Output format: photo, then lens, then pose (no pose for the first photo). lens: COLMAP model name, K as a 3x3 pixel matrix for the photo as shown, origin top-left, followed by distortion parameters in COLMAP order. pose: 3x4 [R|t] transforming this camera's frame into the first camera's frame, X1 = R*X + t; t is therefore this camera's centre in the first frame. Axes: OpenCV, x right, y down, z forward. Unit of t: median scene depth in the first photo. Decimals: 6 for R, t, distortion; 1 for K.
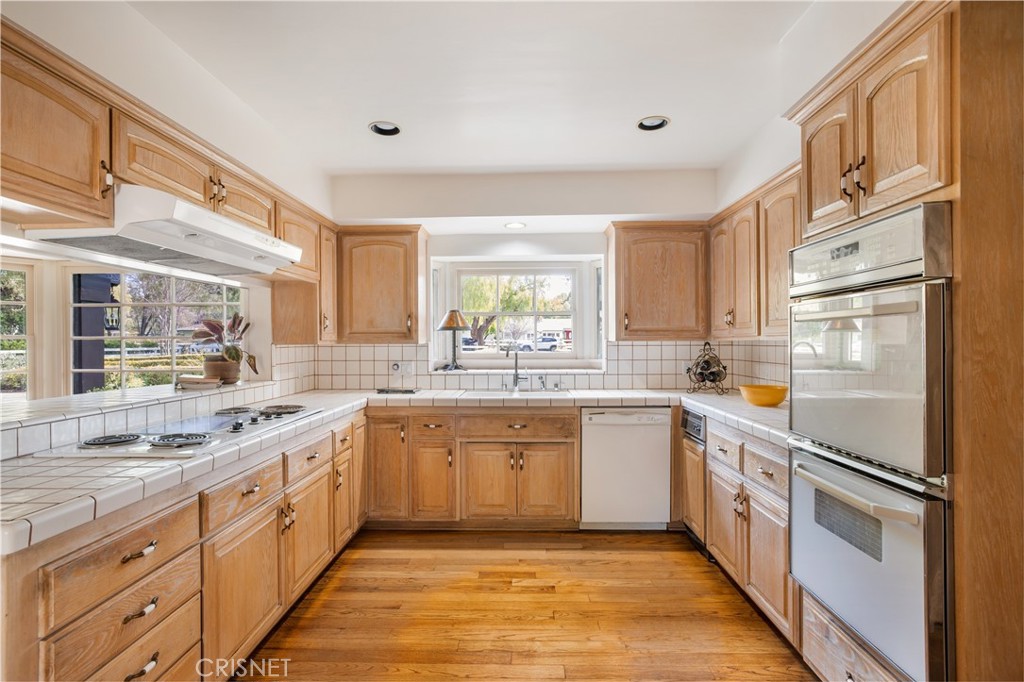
lens RADIAL K [[507.6, 0, 512.0], [0, 507.6, 341.0], [0, 0, 1]] dist [-0.002768, 0.000177]
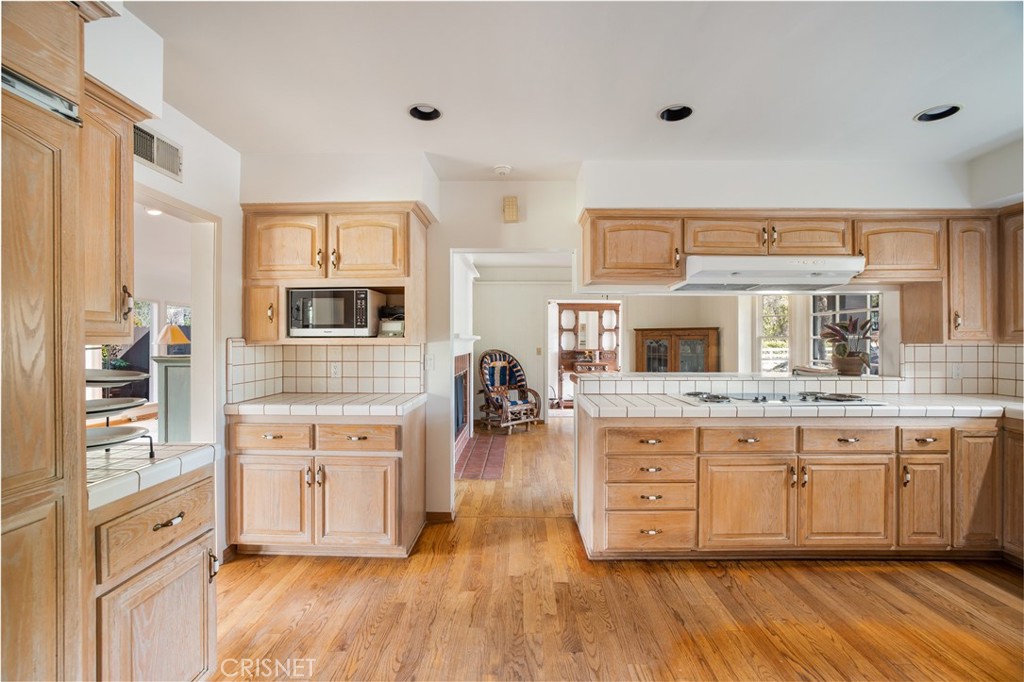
lens RADIAL K [[445.5, 0, 512.0], [0, 445.5, 341.0], [0, 0, 1]] dist [-0.013835, -0.000021]
pose [[0.001960, 0.004122, -0.999990, 0.575532], [-0.001305, 0.999991, 0.004120, -0.001360], [0.999997, 0.001297, 0.001965, 0.224276]]
